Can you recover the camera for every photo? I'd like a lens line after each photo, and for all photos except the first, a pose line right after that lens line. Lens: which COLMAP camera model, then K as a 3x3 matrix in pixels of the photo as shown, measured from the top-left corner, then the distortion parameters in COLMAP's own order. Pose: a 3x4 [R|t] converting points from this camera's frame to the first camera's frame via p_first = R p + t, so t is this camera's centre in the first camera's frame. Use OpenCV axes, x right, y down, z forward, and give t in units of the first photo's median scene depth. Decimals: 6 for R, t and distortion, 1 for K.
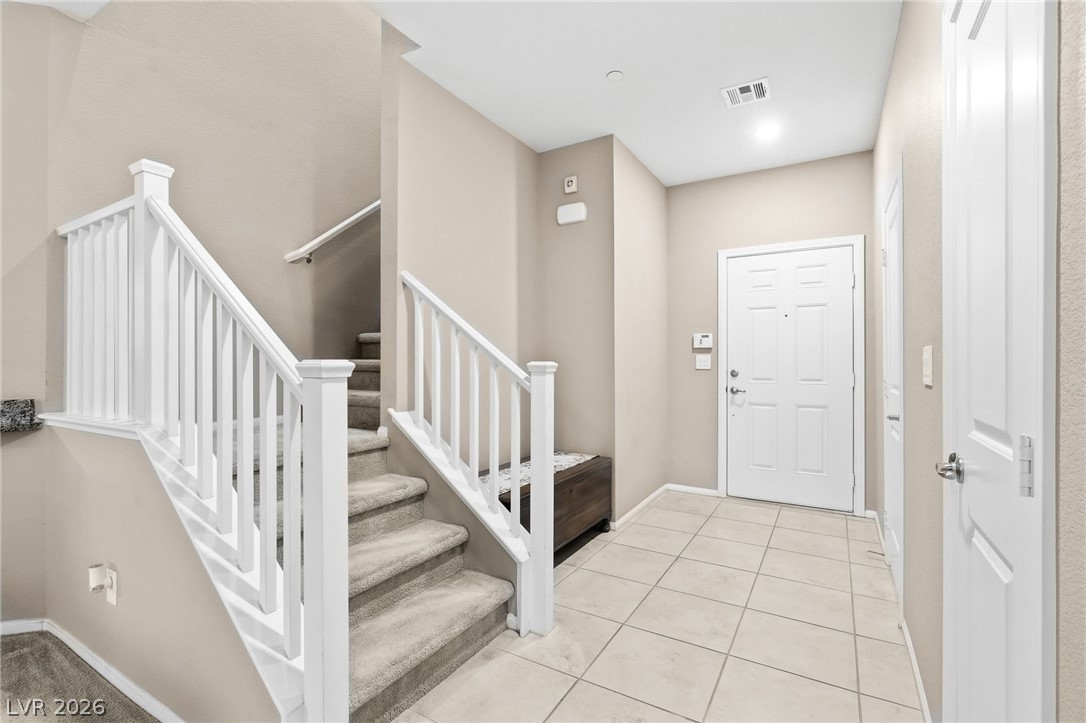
lens RADIAL K [[475.8, 0, 543.8], [0, 475.8, 359.8], [0, 0, 1]] dist [-0.003972, 0.001718]
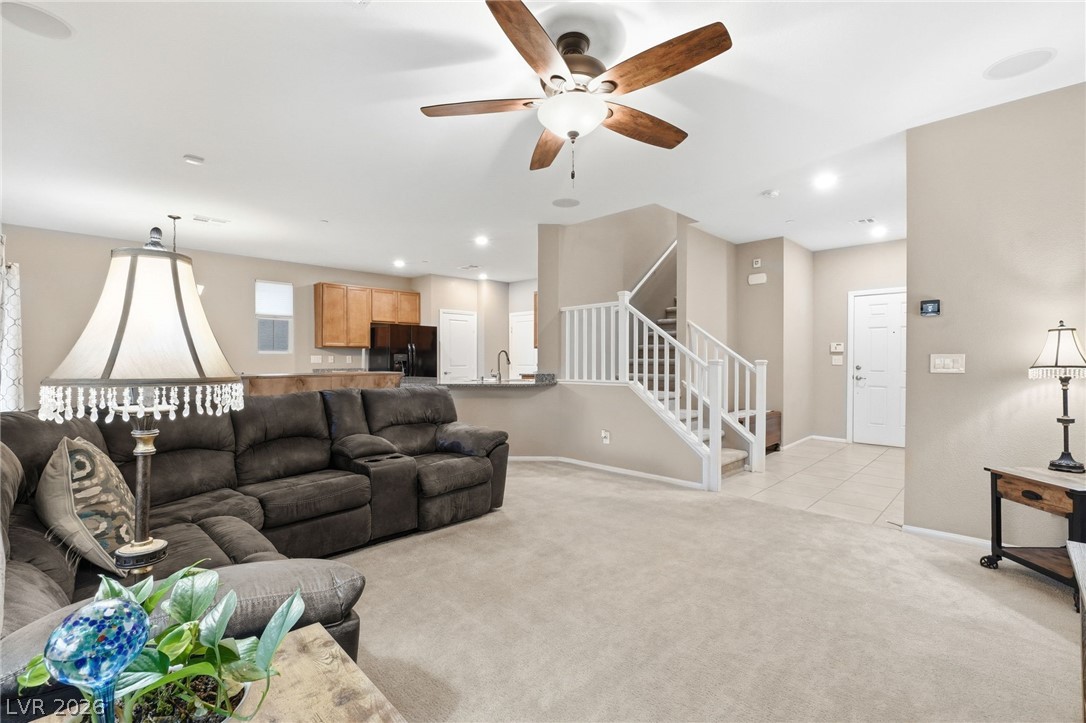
lens RADIAL K [[475.8, 0, 542.0], [0, 475.8, 358.9], [0, 0, 1]] dist [-0.003972, 0.001718]
pose [[0.972344, 0.005547, -0.233489, -0.314447], [-0.003793, 0.999961, 0.007958, -0.011049], [0.233524, -0.006853, 0.972327, -0.960798]]
